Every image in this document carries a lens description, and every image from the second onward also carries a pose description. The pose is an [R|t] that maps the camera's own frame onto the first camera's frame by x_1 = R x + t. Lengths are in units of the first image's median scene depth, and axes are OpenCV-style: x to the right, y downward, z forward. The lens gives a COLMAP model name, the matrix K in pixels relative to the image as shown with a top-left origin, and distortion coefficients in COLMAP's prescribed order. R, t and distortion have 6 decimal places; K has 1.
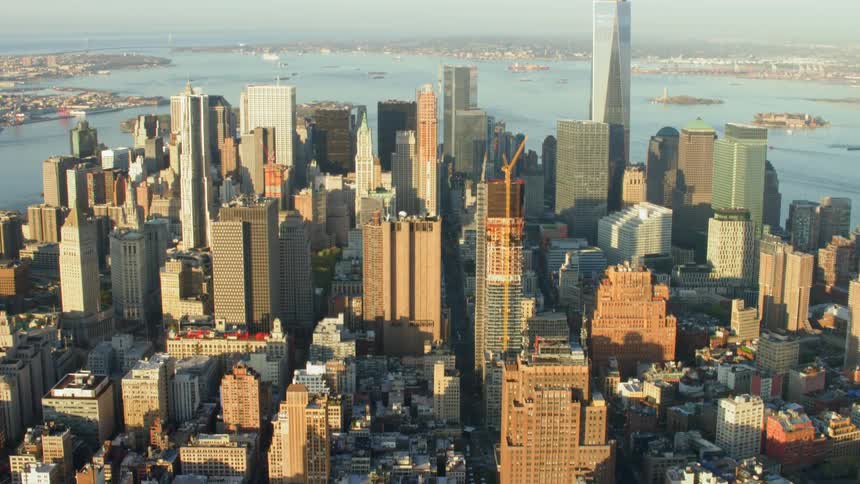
lens RADIAL K [[1124.1, 0, 429.1], [0, 1124.1, 240.5], [0, 0, 1]] dist [-0.178380, 0.000000]
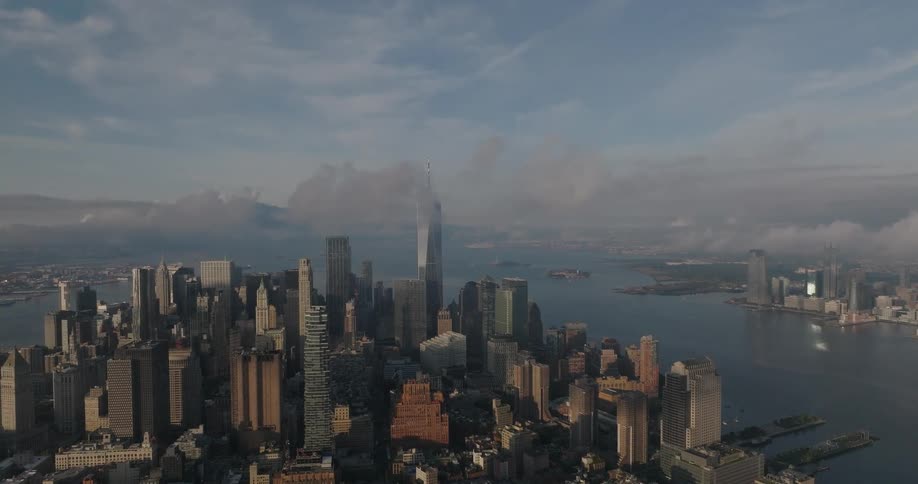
lens RADIAL K [[651.0, 0, 453.7], [0, 651.0, 238.4], [0, 0, 1]] dist [0.007541, 0.000561]
pose [[0.992617, -0.015320, 0.120323, 0.094143], [0.035211, 0.985669, -0.164977, -0.011971], [-0.116071, 0.167996, 0.978931, 0.099574]]
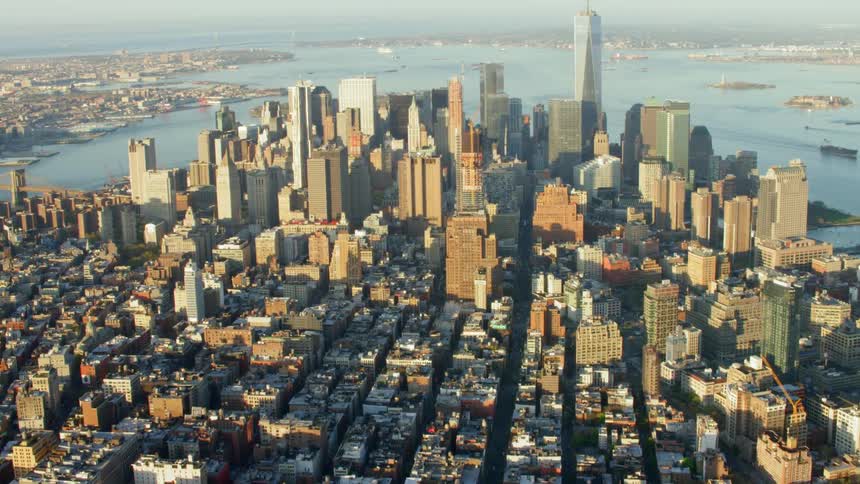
lens RADIAL K [[1124.1, 0, 430.6], [0, 1124.1, 243.3], [0, 0, 1]] dist [-0.178380, 0.000000]
pose [[0.993986, -0.001685, -0.109497, 0.128551], [0.002943, 0.999932, 0.011327, 0.065968], [0.109471, -0.011581, 0.993923, -0.487843]]
